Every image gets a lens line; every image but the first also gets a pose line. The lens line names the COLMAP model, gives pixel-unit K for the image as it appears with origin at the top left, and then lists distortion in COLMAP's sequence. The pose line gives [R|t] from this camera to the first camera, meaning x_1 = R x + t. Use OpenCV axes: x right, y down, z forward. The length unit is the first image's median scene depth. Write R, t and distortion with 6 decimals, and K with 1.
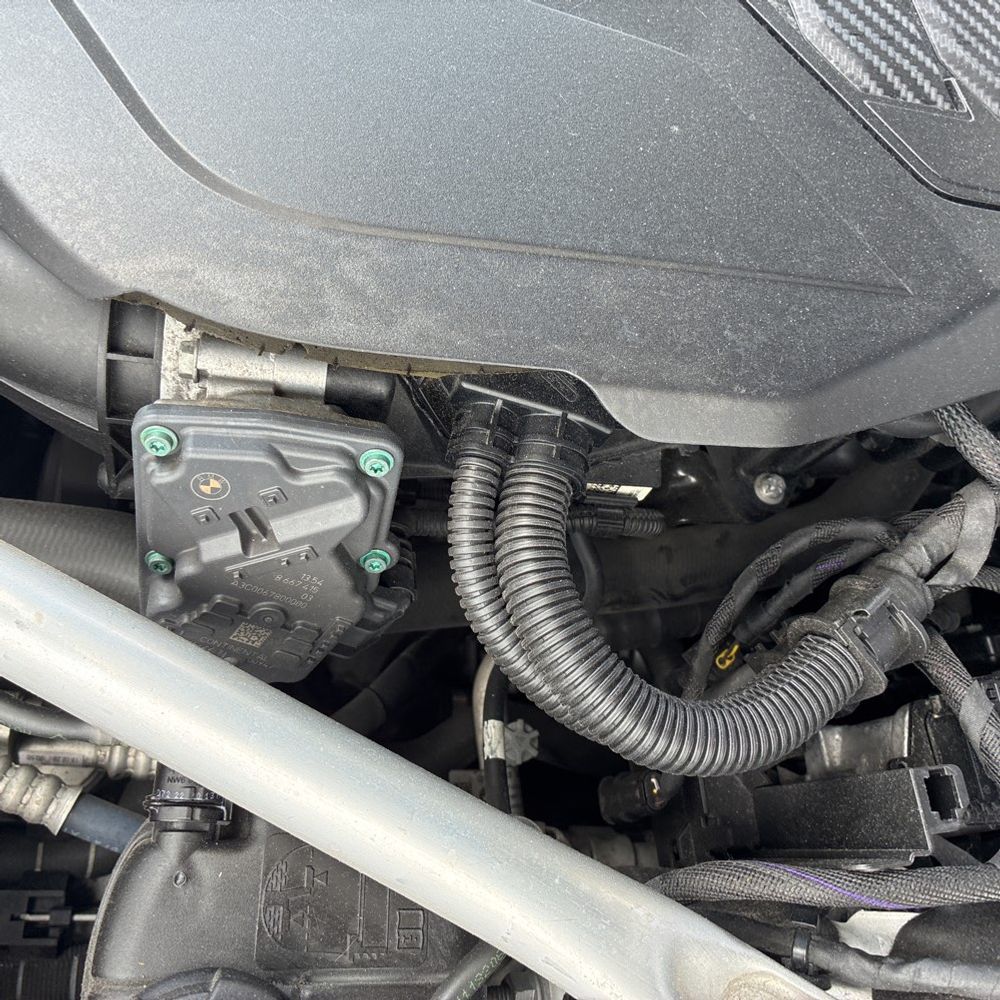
lens RADIAL K [[1028.5, 0, 501.8], [0, 1028.5, 497.2], [0, 0, 1]] dist [0.023179, 0.006518]
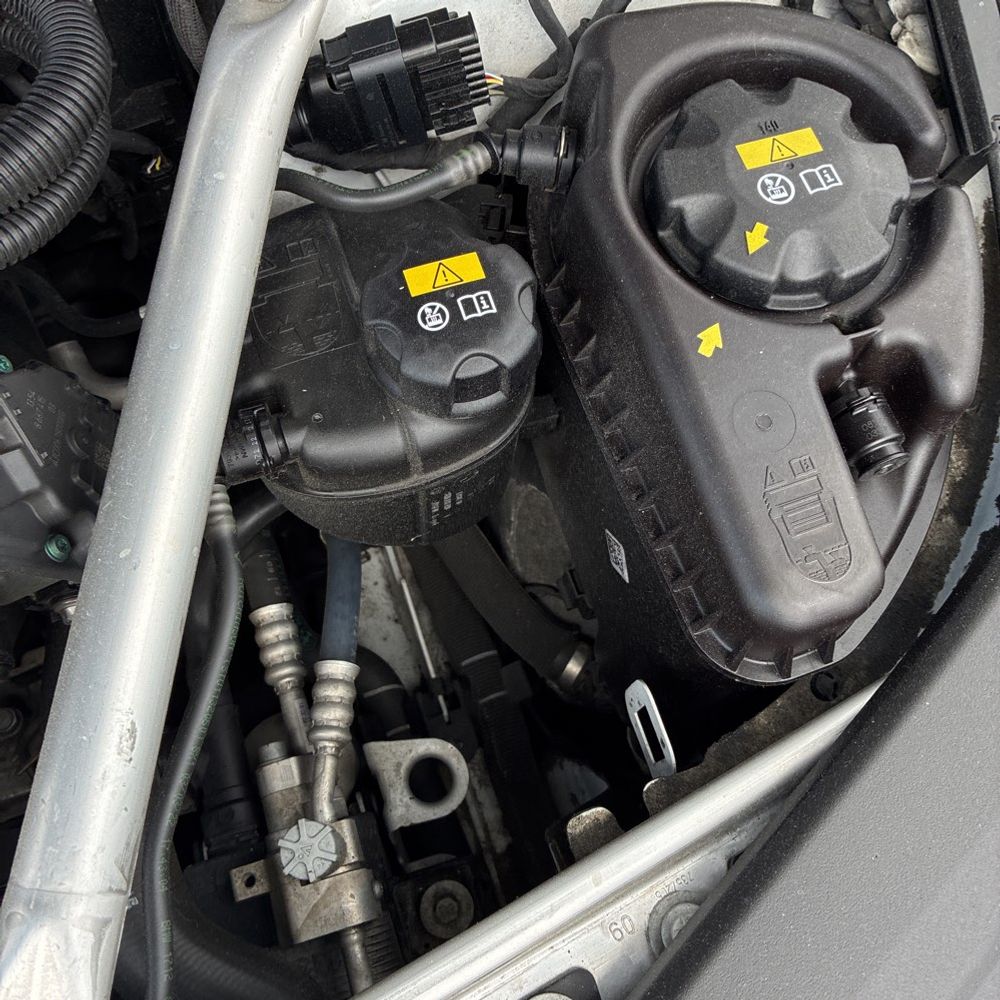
lens RADIAL K [[1028.5, 0, 501.8], [0, 1028.5, 497.2], [0, 0, 1]] dist [0.023179, 0.006518]
pose [[-0.324359, -0.941658, 0.089846, -0.547050], [0.842883, -0.244605, 0.479288, -0.049002], [-0.429349, 0.231191, 0.873047, -0.124580]]
